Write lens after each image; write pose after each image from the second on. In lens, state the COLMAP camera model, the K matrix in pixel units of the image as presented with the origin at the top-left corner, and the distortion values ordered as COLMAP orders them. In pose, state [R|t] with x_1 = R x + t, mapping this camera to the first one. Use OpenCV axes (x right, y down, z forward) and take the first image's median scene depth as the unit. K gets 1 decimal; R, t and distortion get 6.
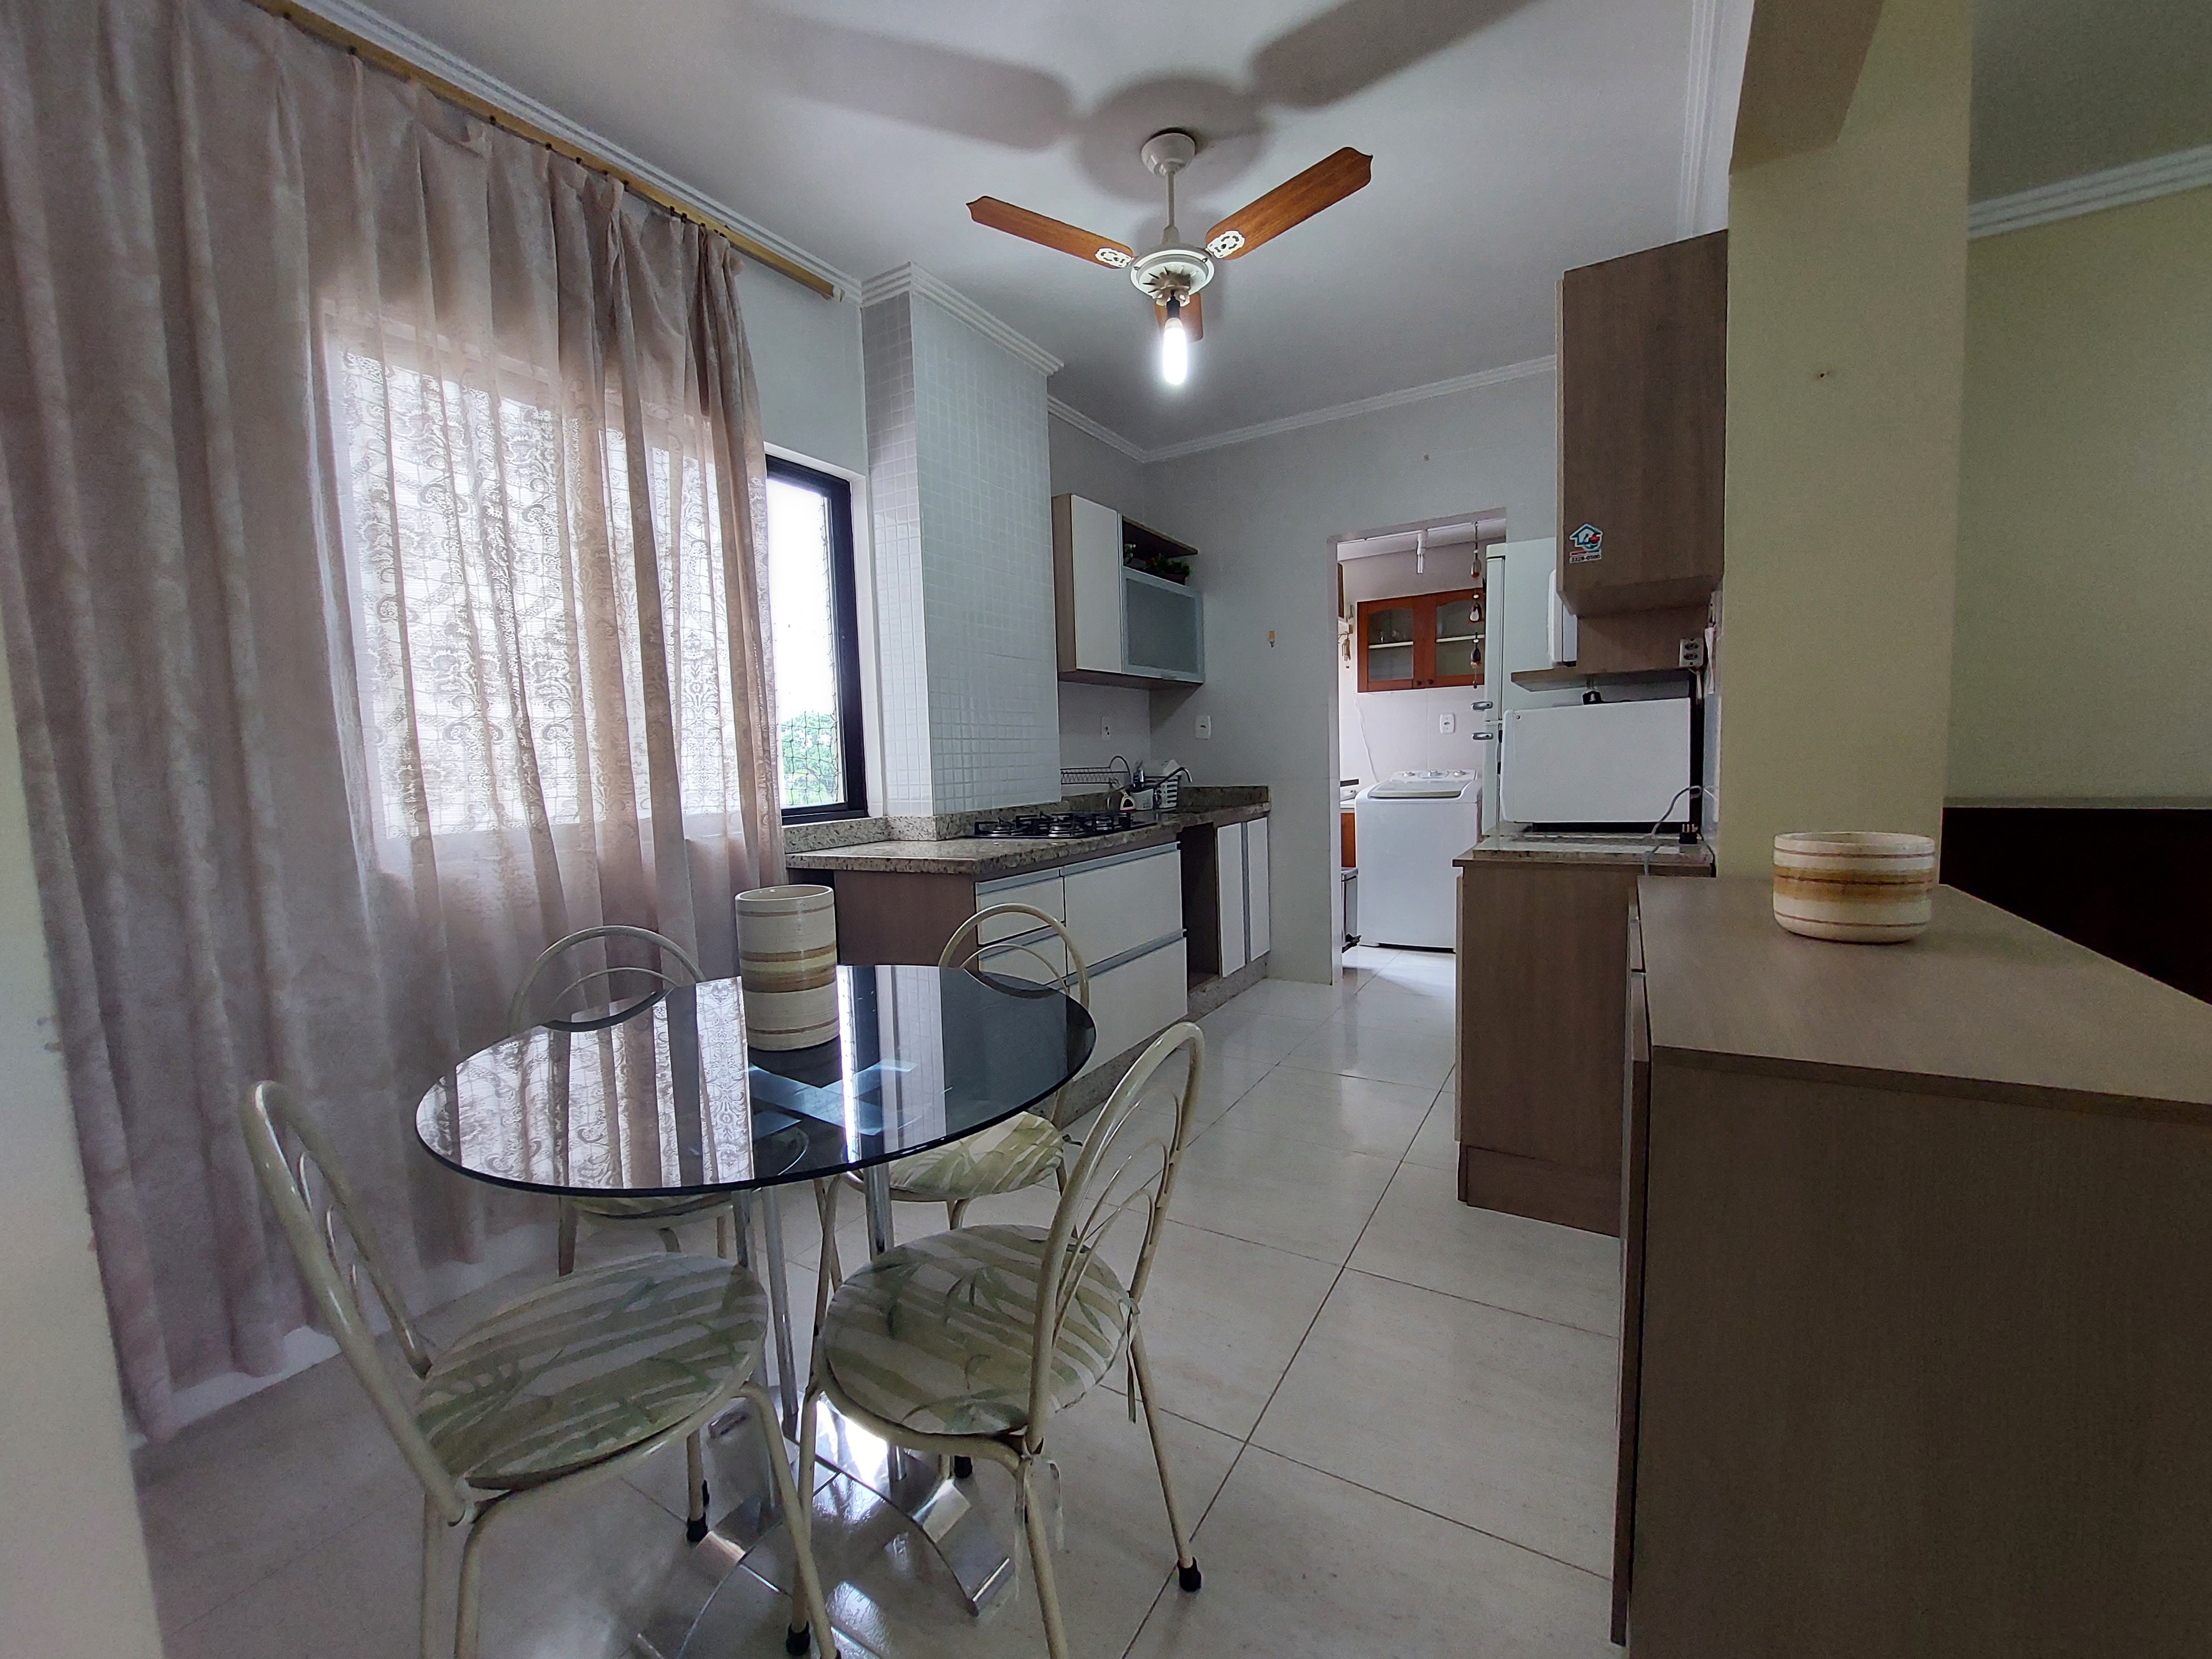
lens RADIAL K [[894.6, 0, 1106.0], [0, 894.6, 829.5], [0, 0, 1]] dist [0.001400, 0.000151]
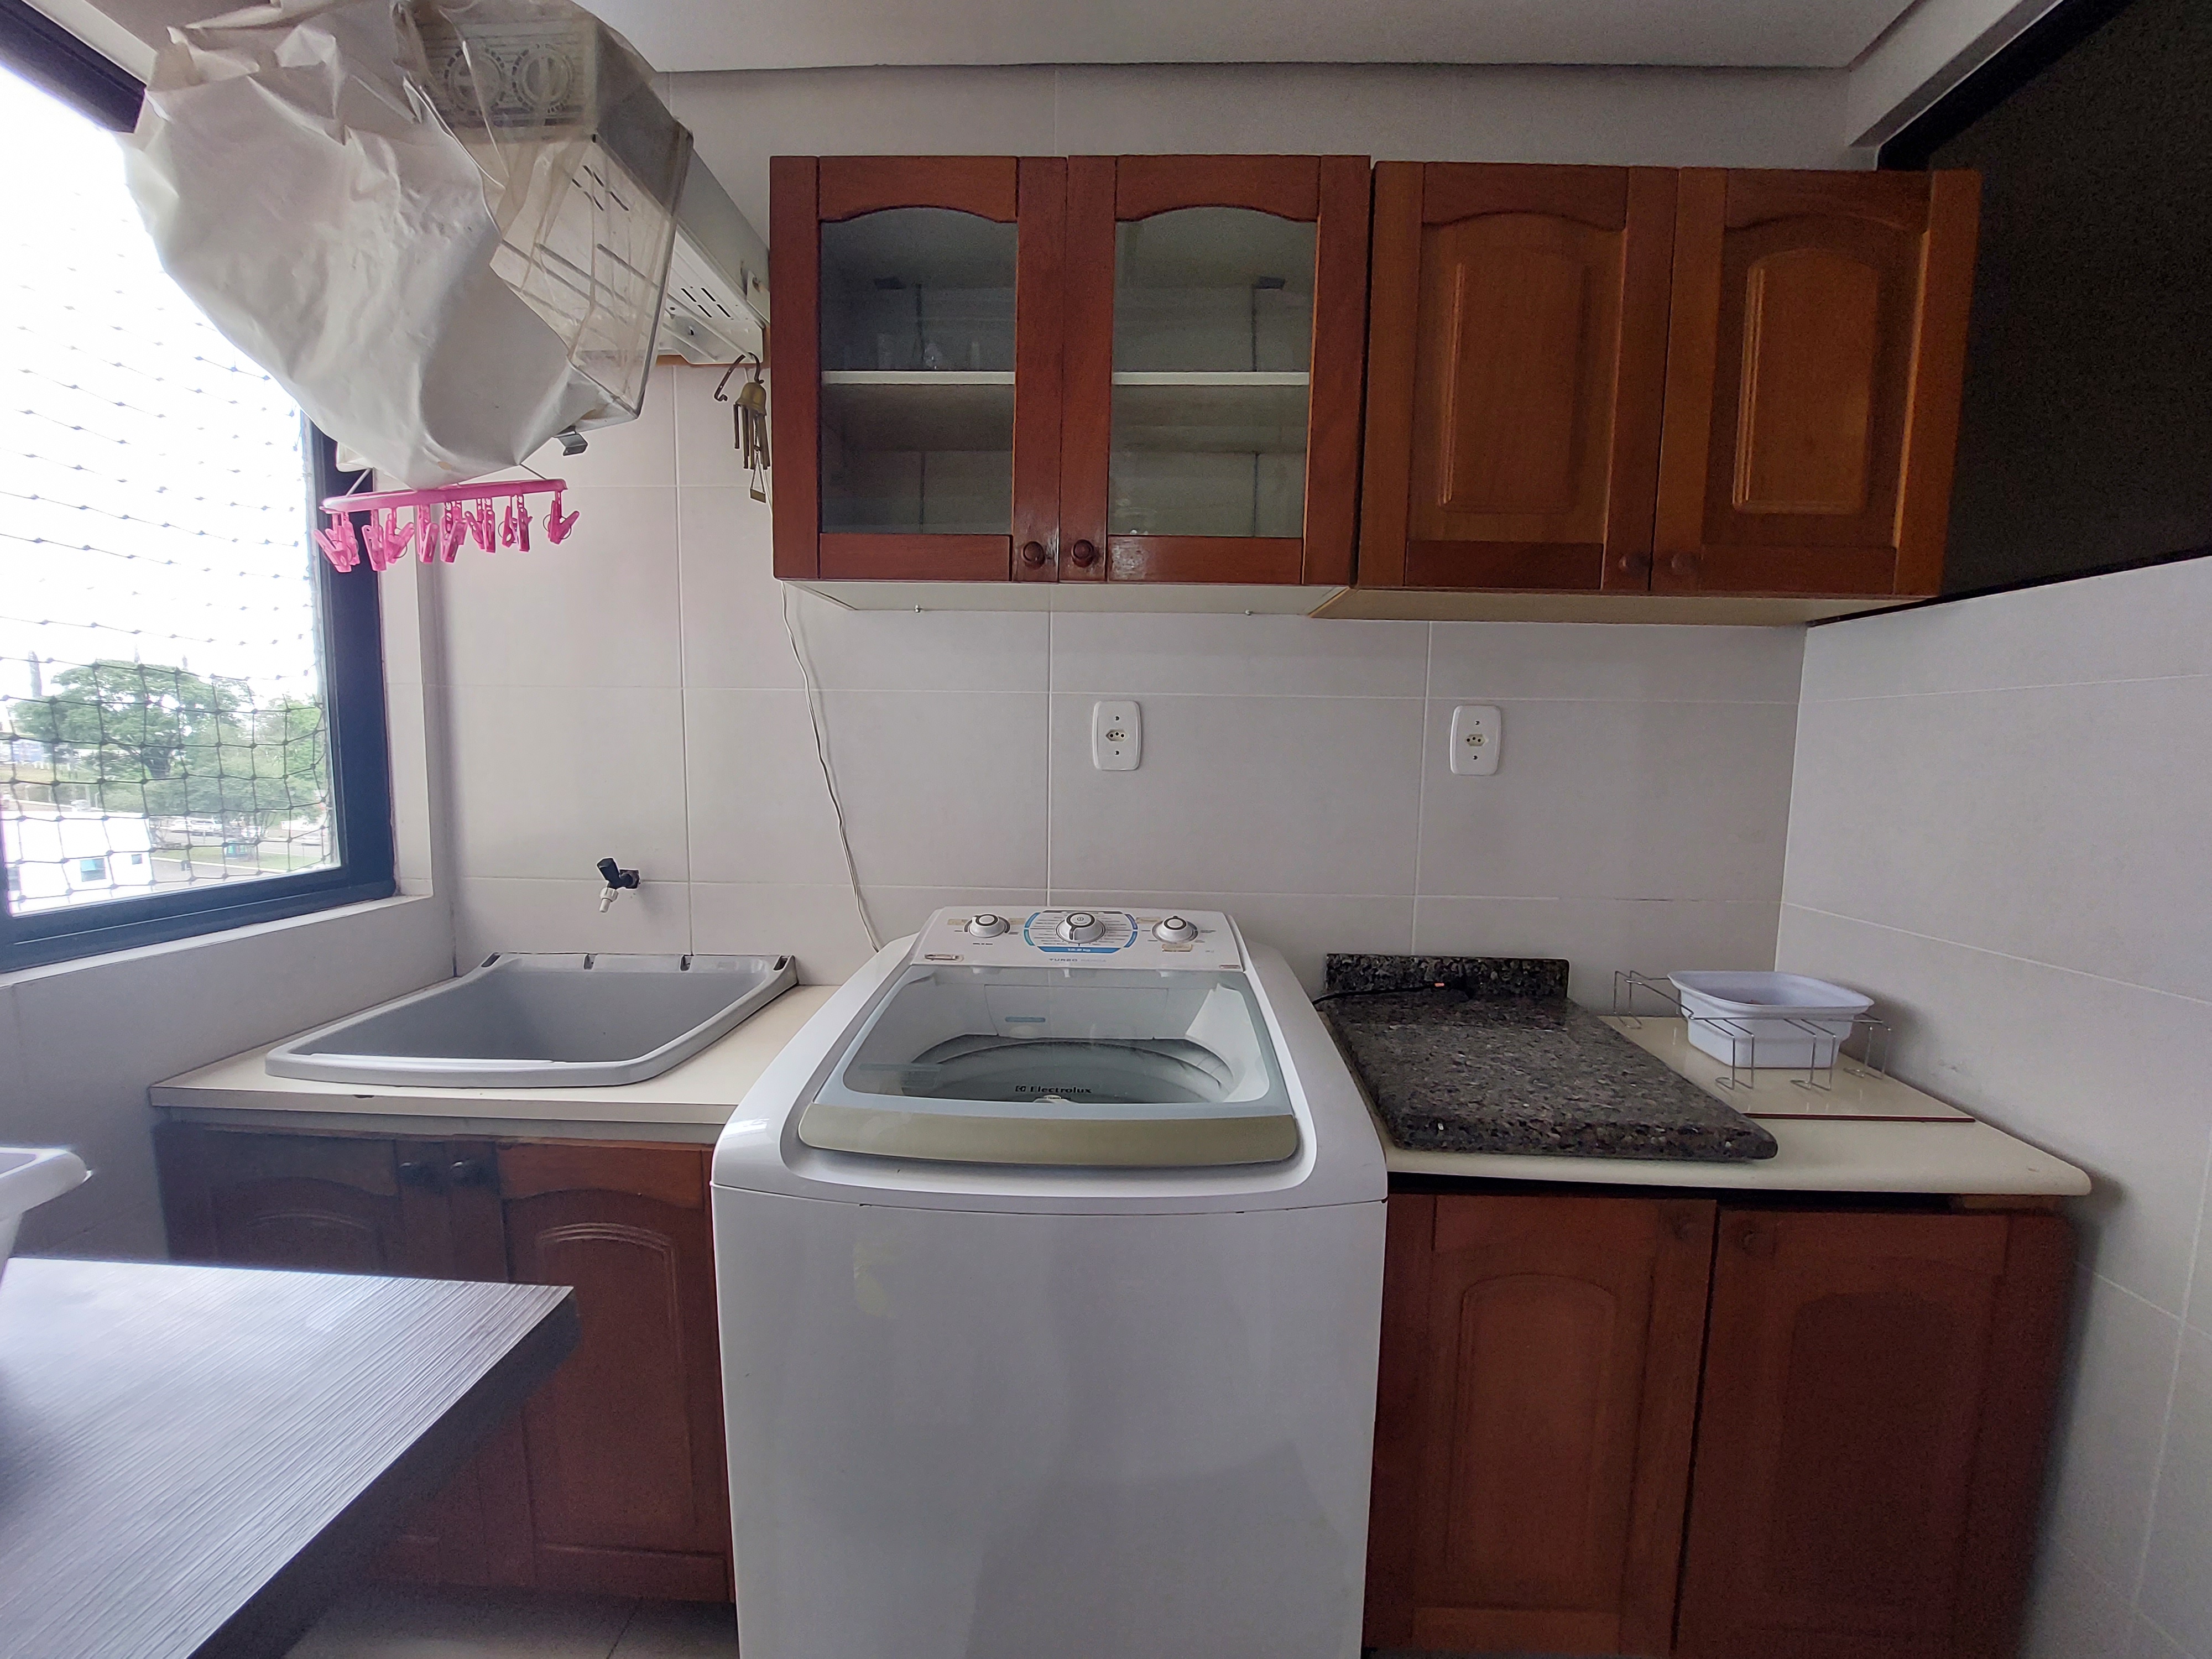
lens RADIAL K [[889.1, 0, 1108.0], [0, 889.1, 840.2], [0, 0, 1]] dist [-0.023570, 0.000127]
pose [[0.874852, -0.004175, 0.484372, 0.312880], [-0.006789, 0.999759, 0.020880, -0.116611], [-0.484342, -0.021556, 0.874613, 0.968817]]
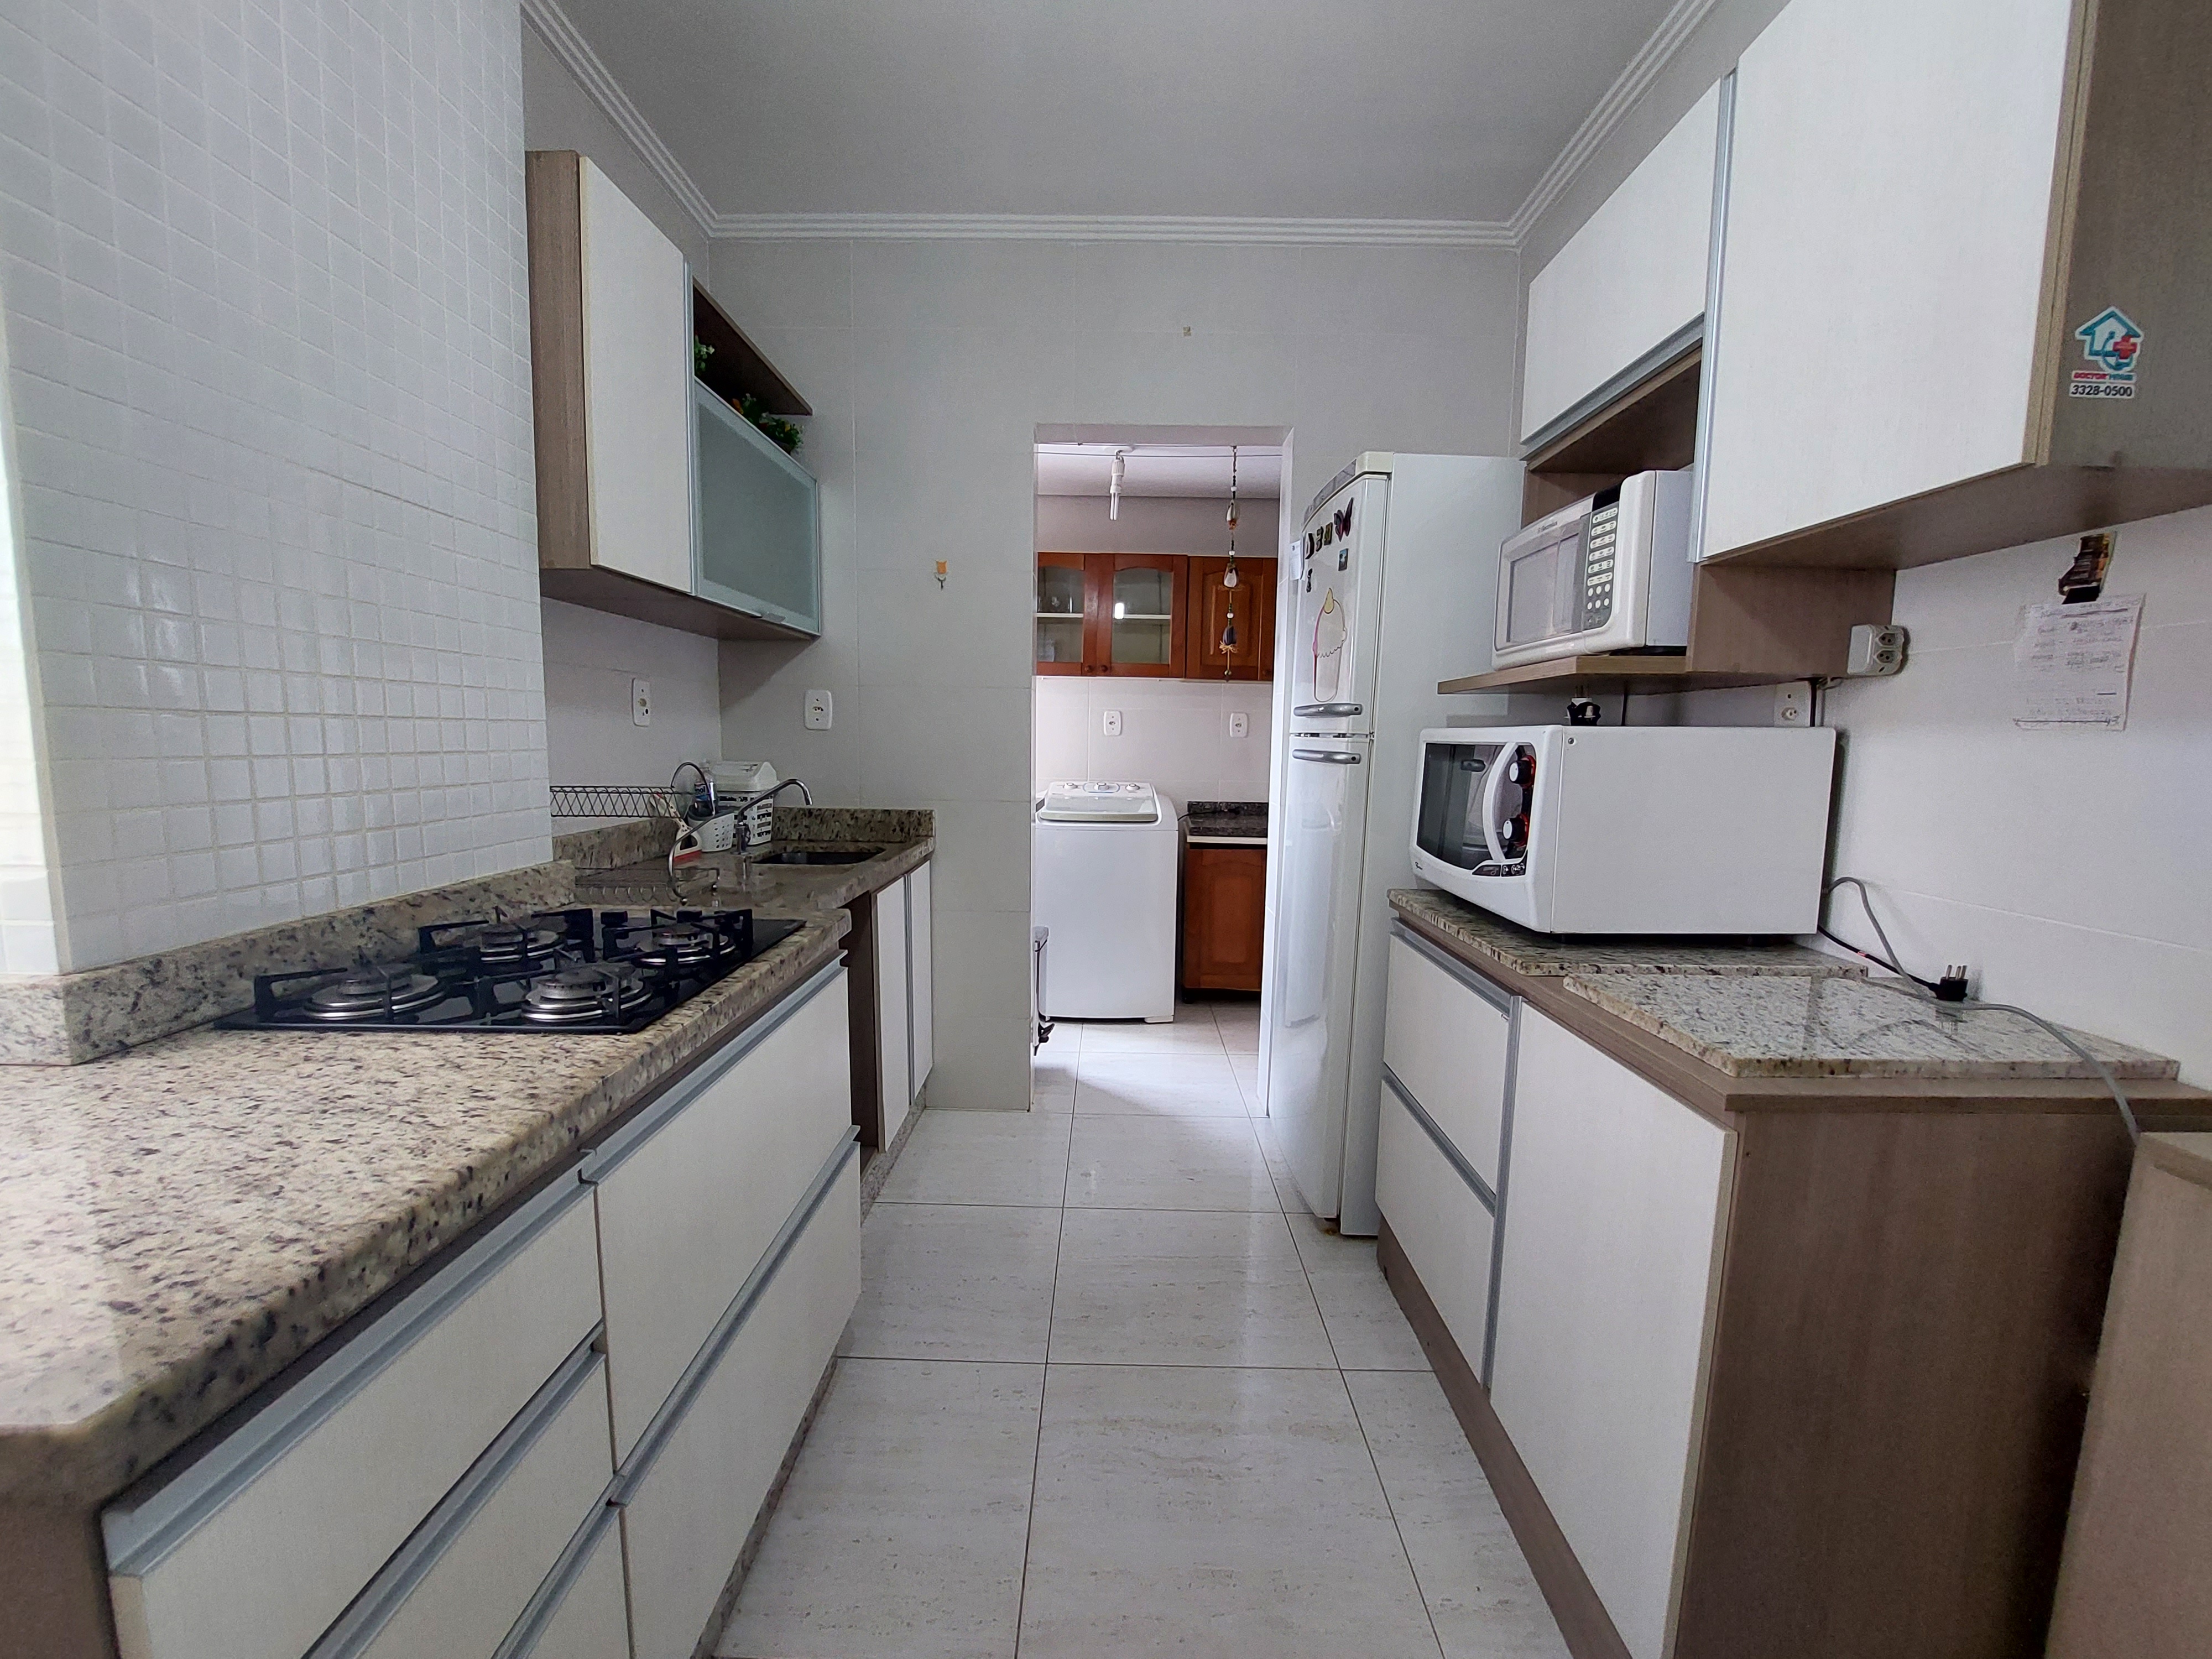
lens RADIAL K [[889.1, 0, 1108.0], [0, 889.1, 840.2], [0, 0, 1]] dist [-0.023570, 0.000127]
pose [[0.861835, -0.009536, 0.507099, -0.028808], [-0.006272, 0.999546, 0.029457, -0.048129], [-0.507150, -0.028567, 0.861384, 0.408855]]
